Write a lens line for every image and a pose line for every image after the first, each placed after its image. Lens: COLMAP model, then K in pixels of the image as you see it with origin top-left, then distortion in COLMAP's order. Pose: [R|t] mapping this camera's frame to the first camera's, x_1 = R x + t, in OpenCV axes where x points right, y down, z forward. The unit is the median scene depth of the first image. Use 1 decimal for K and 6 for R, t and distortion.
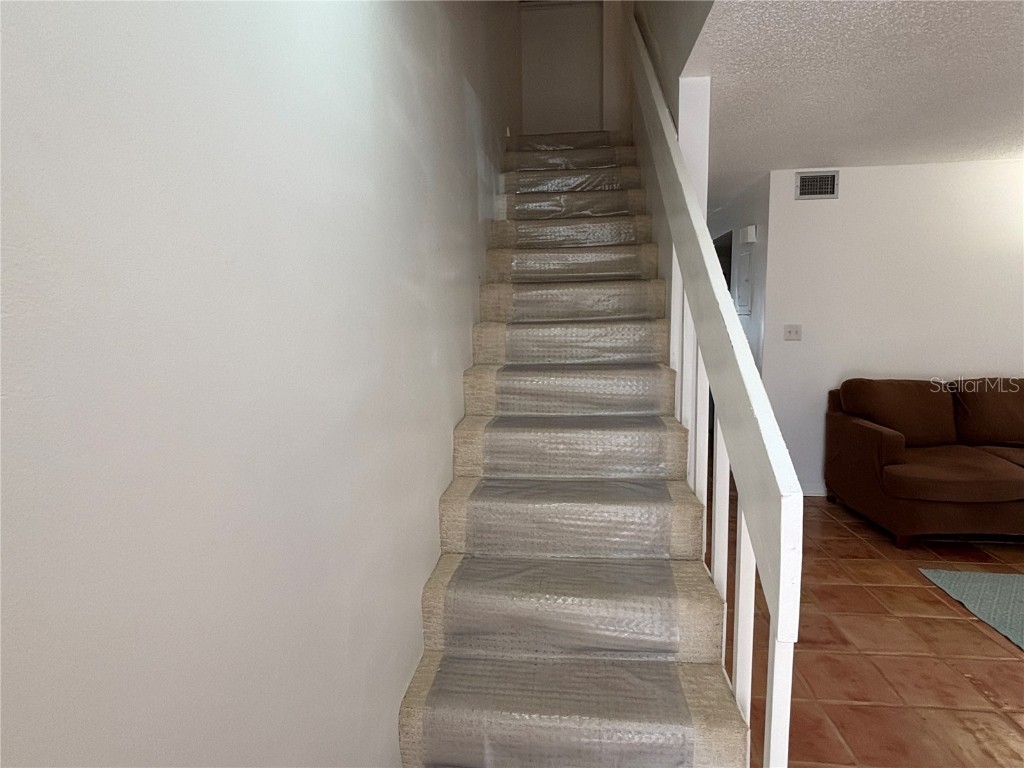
lens RADIAL K [[543.6, 0, 512.0], [0, 543.6, 384.0], [0, 0, 1]] dist [0.003585, 0.001197]
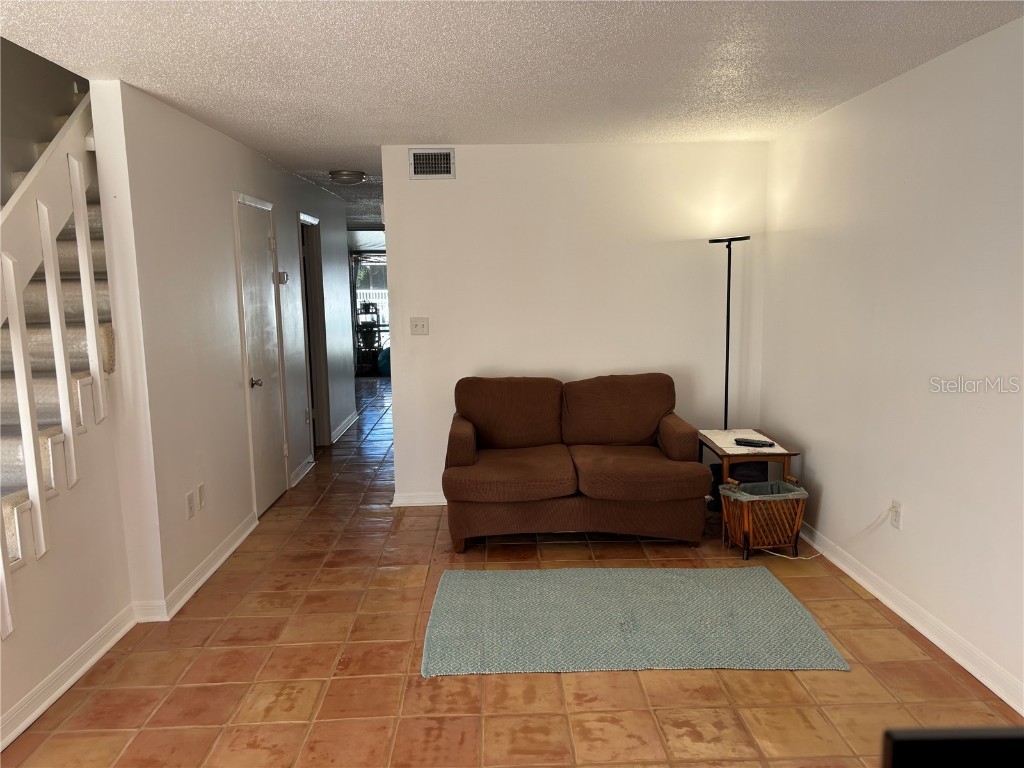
lens RADIAL K [[769.0, 0, 510.4], [0, 769.0, 390.8], [0, 0, 1]] dist [0.066679, -0.067893]
pose [[0.992061, -0.017850, 0.124484, 0.722041], [0.015595, 0.999697, 0.019063, -0.012280], [-0.124787, -0.016970, 0.992038, -0.416167]]
